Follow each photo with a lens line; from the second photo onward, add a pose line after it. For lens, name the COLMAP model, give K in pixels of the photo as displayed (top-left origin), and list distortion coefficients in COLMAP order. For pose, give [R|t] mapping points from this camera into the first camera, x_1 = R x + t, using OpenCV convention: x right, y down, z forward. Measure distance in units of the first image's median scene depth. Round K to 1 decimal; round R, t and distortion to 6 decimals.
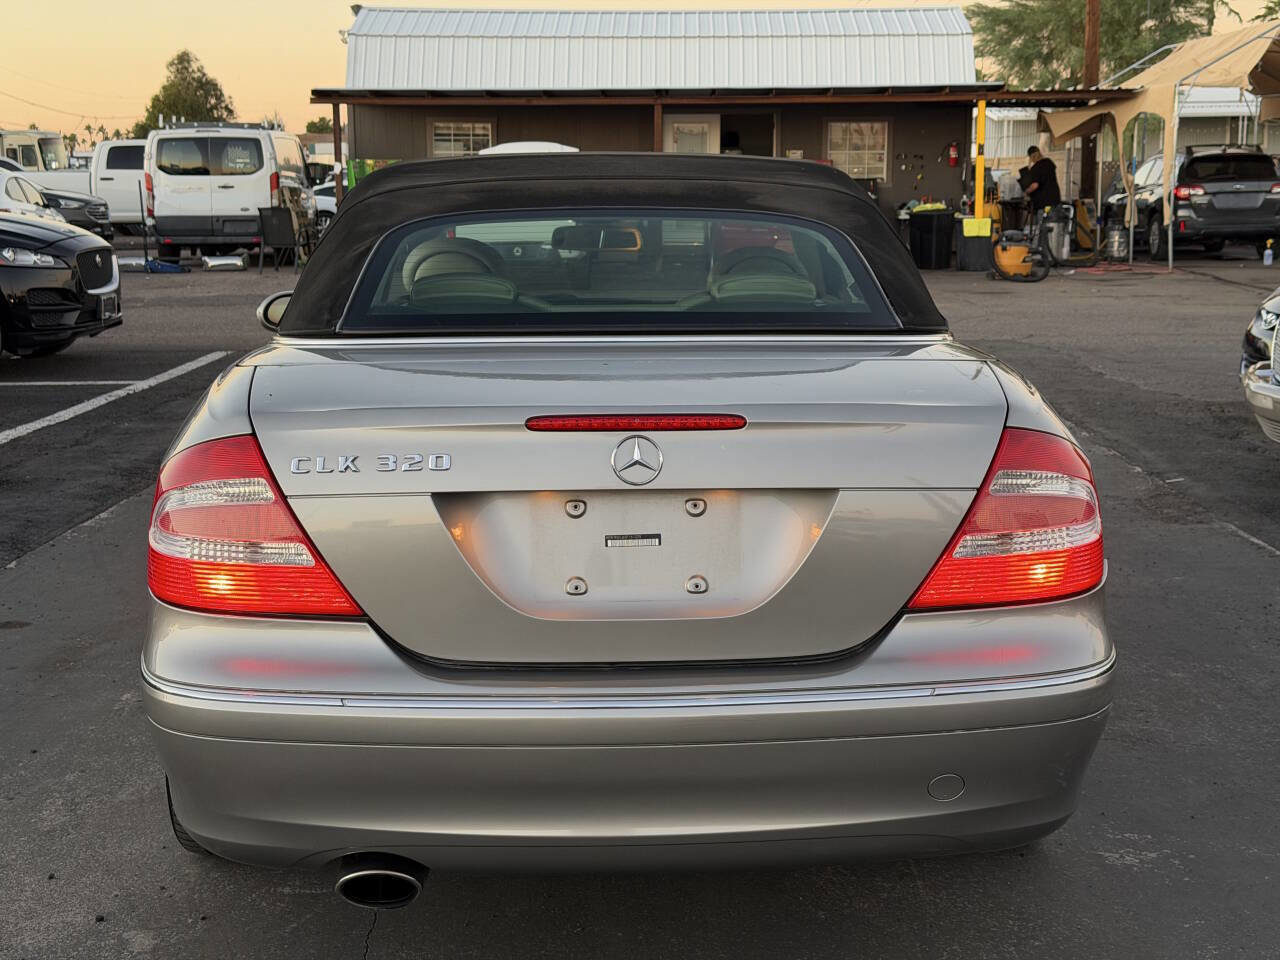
lens RADIAL K [[1780.6, 0, 640.0], [0, 1780.6, 480.0], [0, 0, 1]] dist [0.186265, -0.405474]
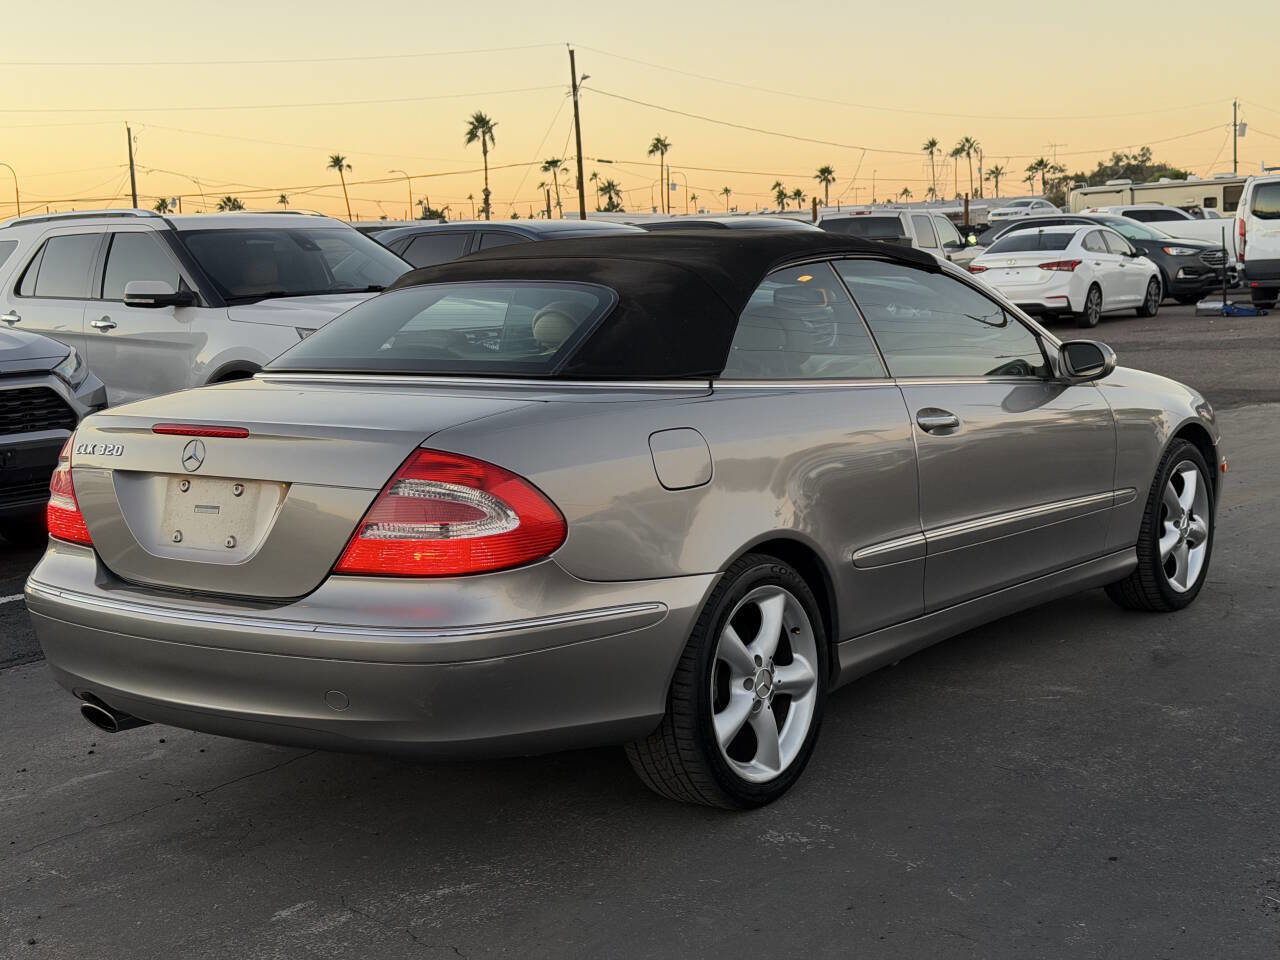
lens RADIAL K [[1774.1, 0, 622.3], [0, 1774.1, 466.2], [0, 0, 1]] dist [0.196938, -0.436361]
pose [[0.760375, 0.051022, -0.647477, 0.129739], [-0.070570, 0.997498, -0.004270, -0.002189], [0.645639, 0.048939, 0.762073, 0.007744]]
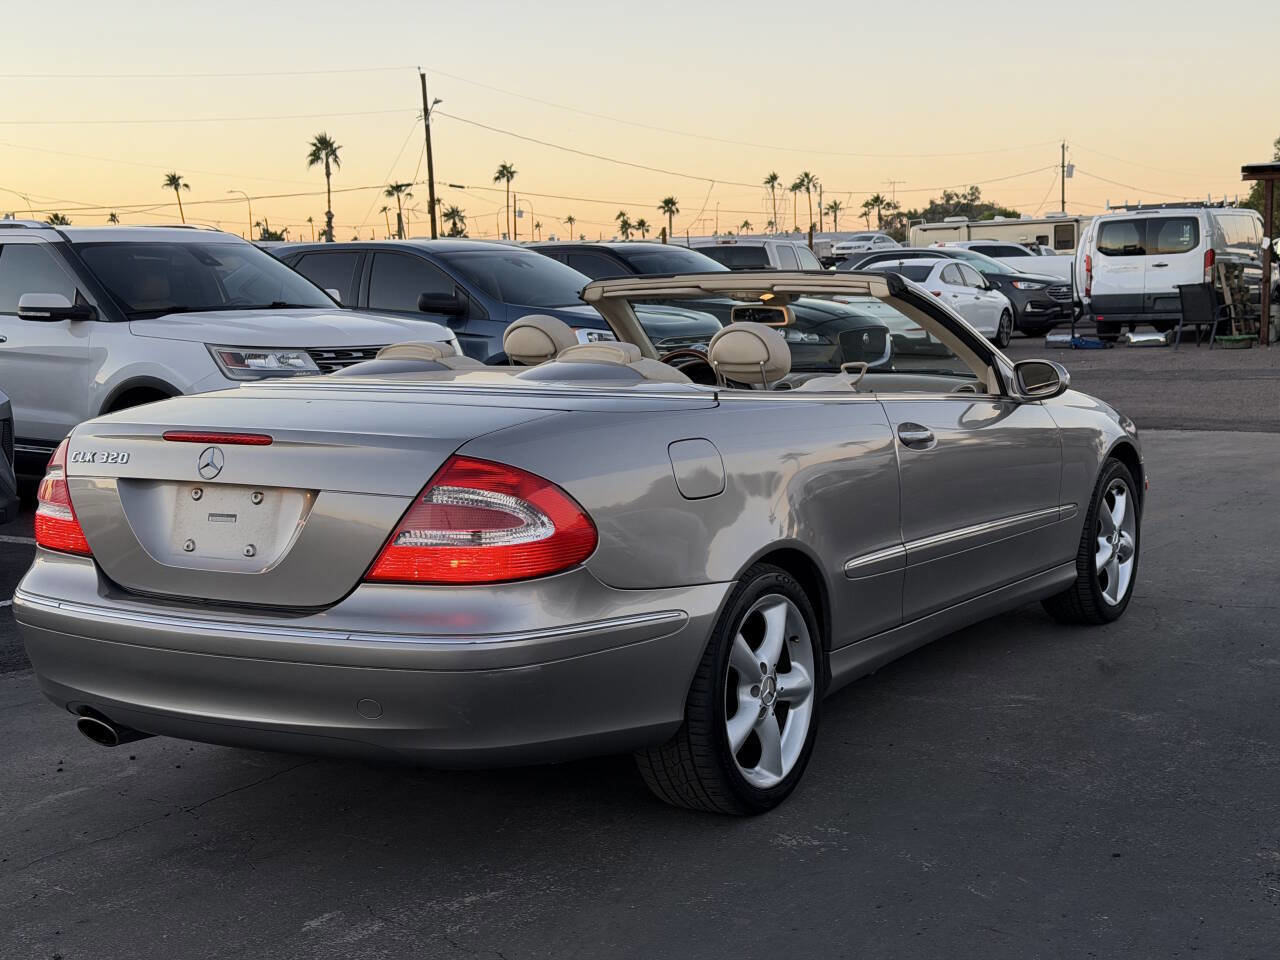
lens RADIAL K [[1770.9, 0, 641.9], [0, 1770.9, 487.9], [0, 0, 1]] dist [0.201283, -0.460120]
pose [[0.821260, 0.051566, -0.568219, 0.117884], [-0.072987, 0.997220, -0.014991, 0.000651], [0.565867, 0.053784, 0.822741, -0.002722]]
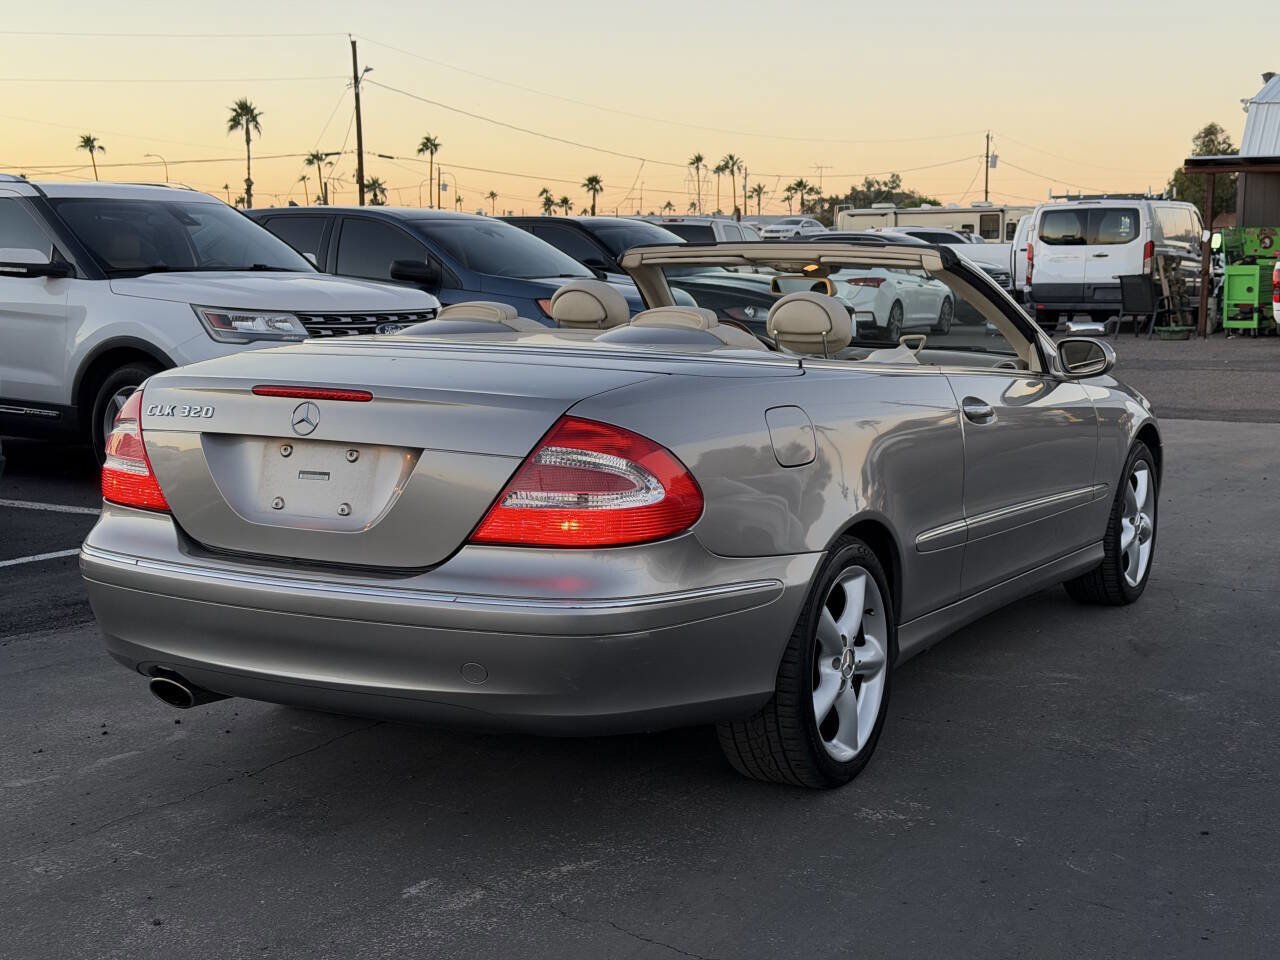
lens RADIAL K [[1770.9, 0, 641.9], [0, 1770.9, 487.9], [0, 0, 1]] dist [0.201283, -0.460120]
pose [[0.846342, 0.075687, -0.527236, 0.103103], [-0.093763, 0.995566, -0.007594, 0.003159], [0.524323, 0.055863, 0.849685, -0.009231]]
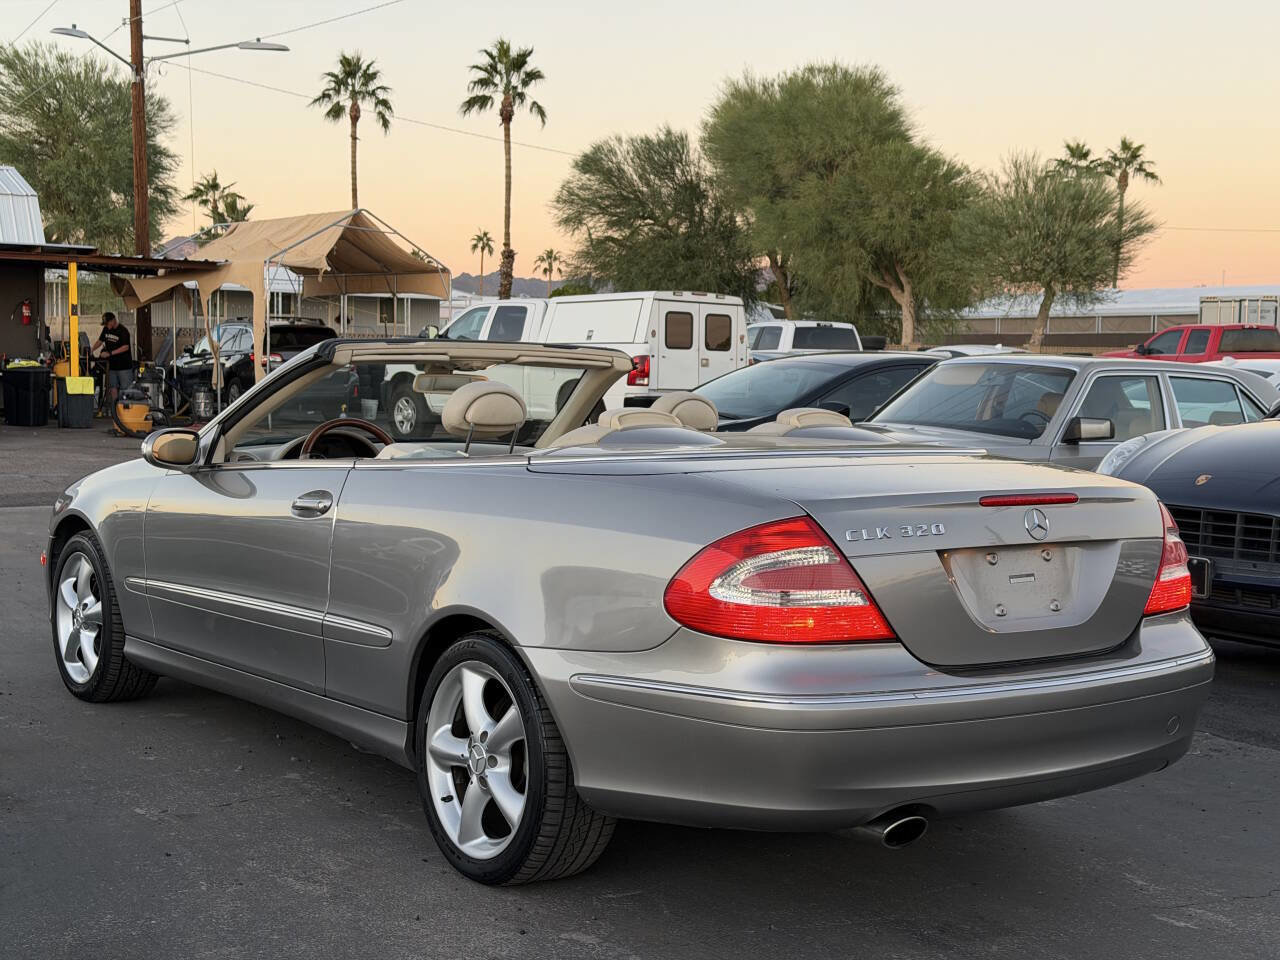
lens RADIAL K [[1770.9, 0, 641.9], [0, 1770.9, 487.9], [0, 0, 1]] dist [0.201283, -0.460120]
pose [[0.830163, -0.016654, 0.557272, -0.116301], [0.064168, 0.995765, -0.065832, 0.003816], [-0.553815, 0.090411, 0.827716, -0.008471]]
